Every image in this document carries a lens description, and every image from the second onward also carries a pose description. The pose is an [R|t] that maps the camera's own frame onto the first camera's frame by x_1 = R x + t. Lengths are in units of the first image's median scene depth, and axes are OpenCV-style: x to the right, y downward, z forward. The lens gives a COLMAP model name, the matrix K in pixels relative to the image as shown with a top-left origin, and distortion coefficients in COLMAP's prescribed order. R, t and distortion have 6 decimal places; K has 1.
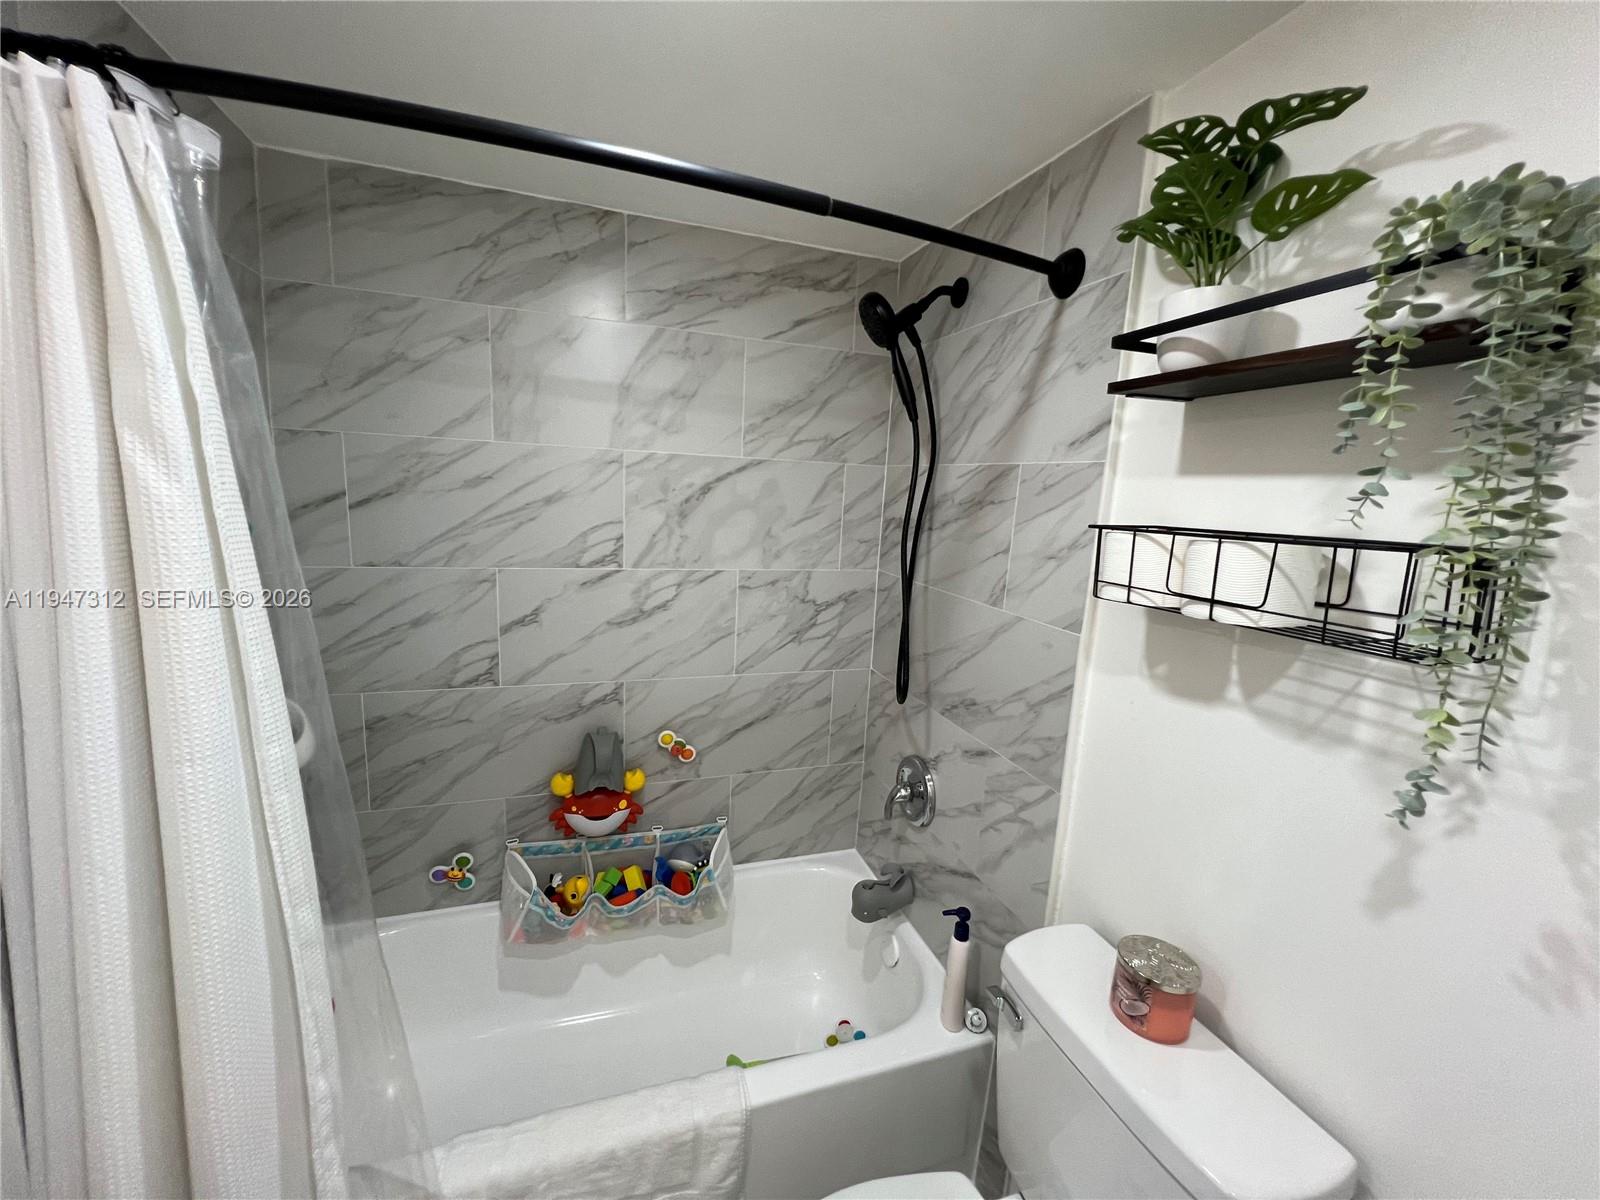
lens RADIAL K [[645.8, 0, 800.0], [0, 645.8, 600.0], [0, 0, 1]] dist [0.001288, 0.000041]
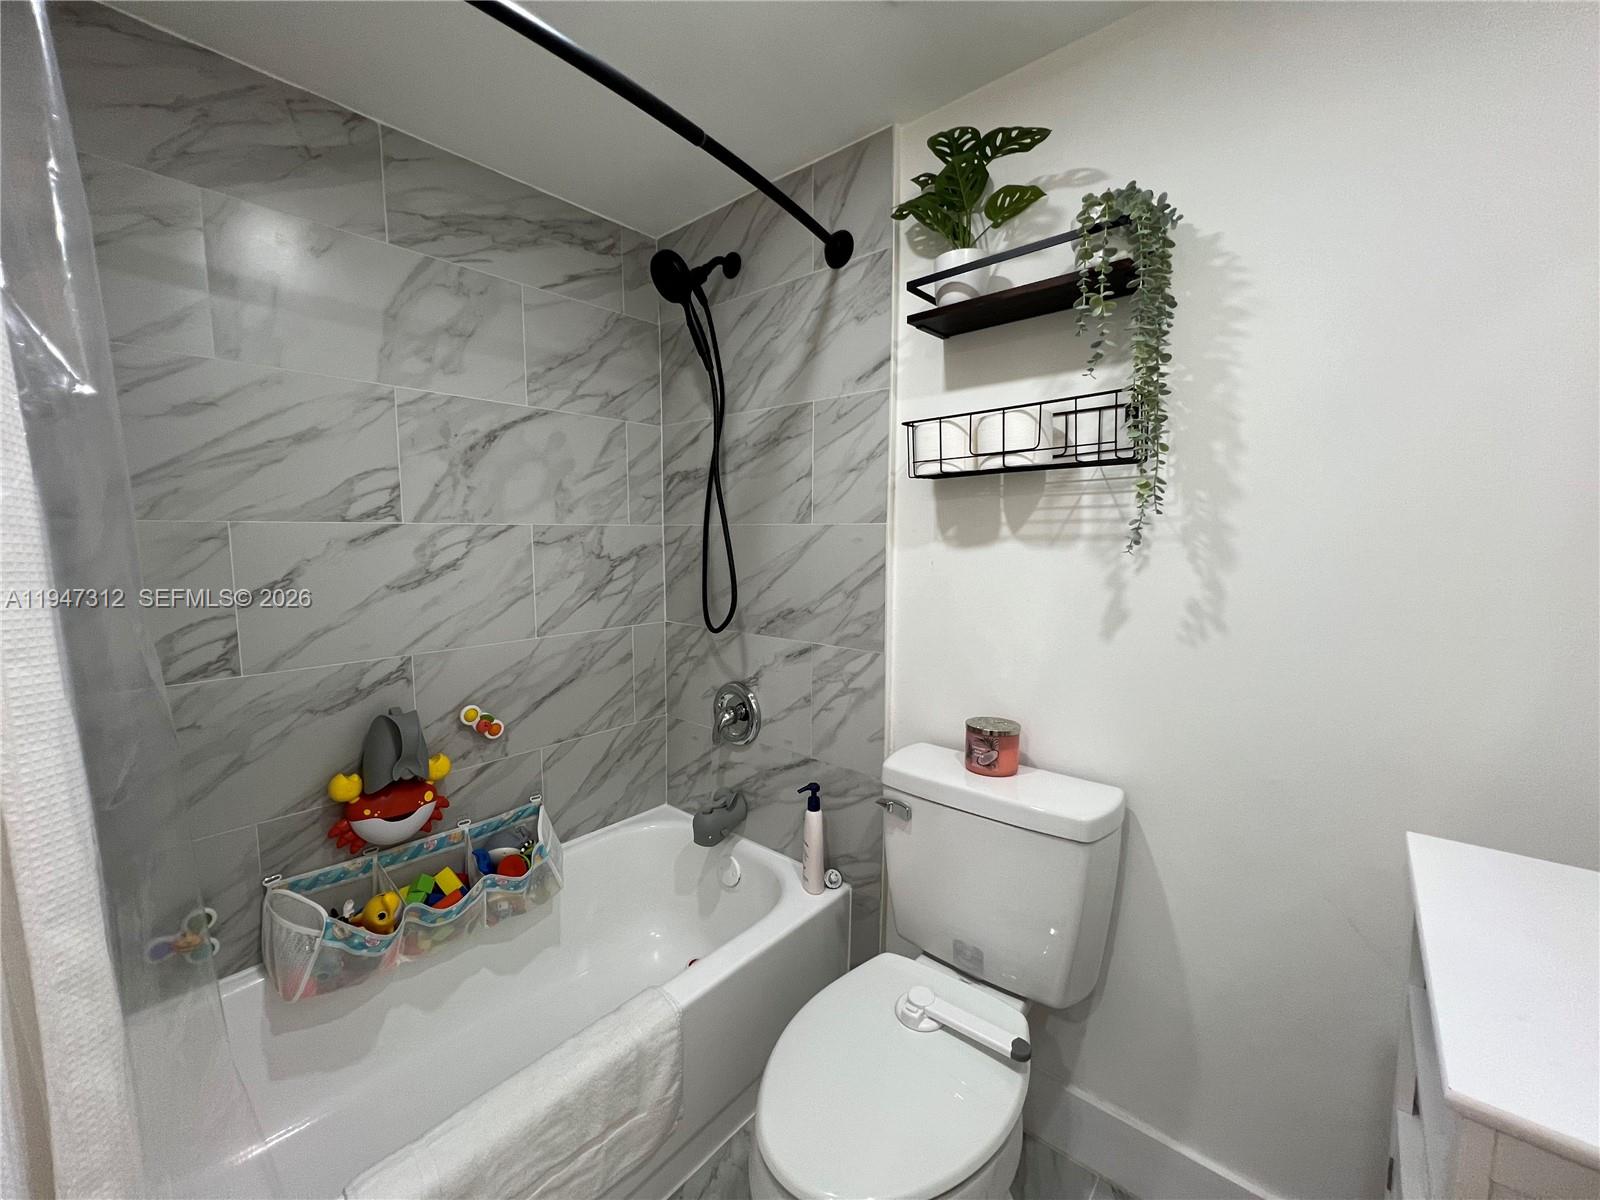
lens RADIAL K [[645.8, 0, 800.0], [0, 645.8, 600.0], [0, 0, 1]] dist [0.001288, 0.000041]
pose [[0.858106, -0.103516, 0.502931, -0.272839], [0.133245, 0.990807, -0.023411, 0.153131], [-0.495884, 0.087102, 0.864010, -0.013879]]
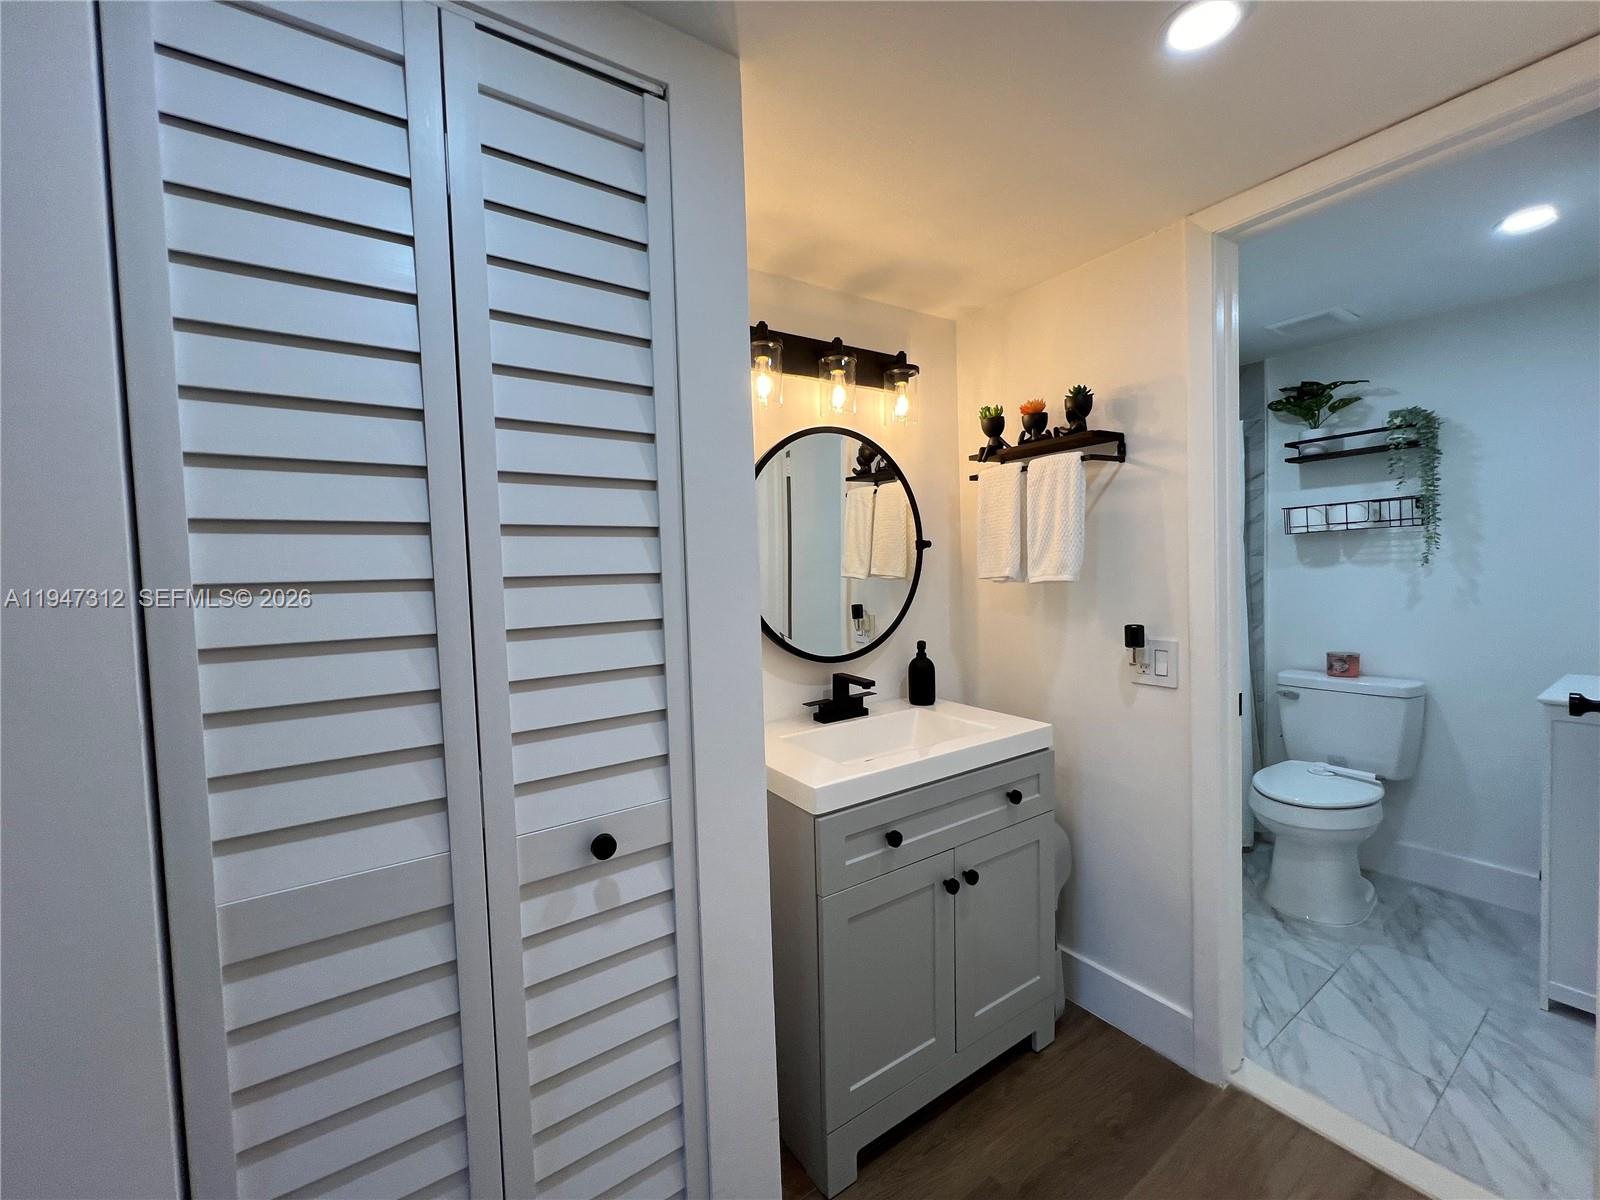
lens RADIAL K [[645.8, 0, 800.0], [0, 645.8, 600.0], [0, 0, 1]] dist [0.001288, 0.000041]
pose [[0.957771, -0.097393, 0.270537, -1.407127], [0.130259, 0.985767, -0.106279, 0.179874], [-0.256336, 0.137030, 0.956825, -0.647467]]
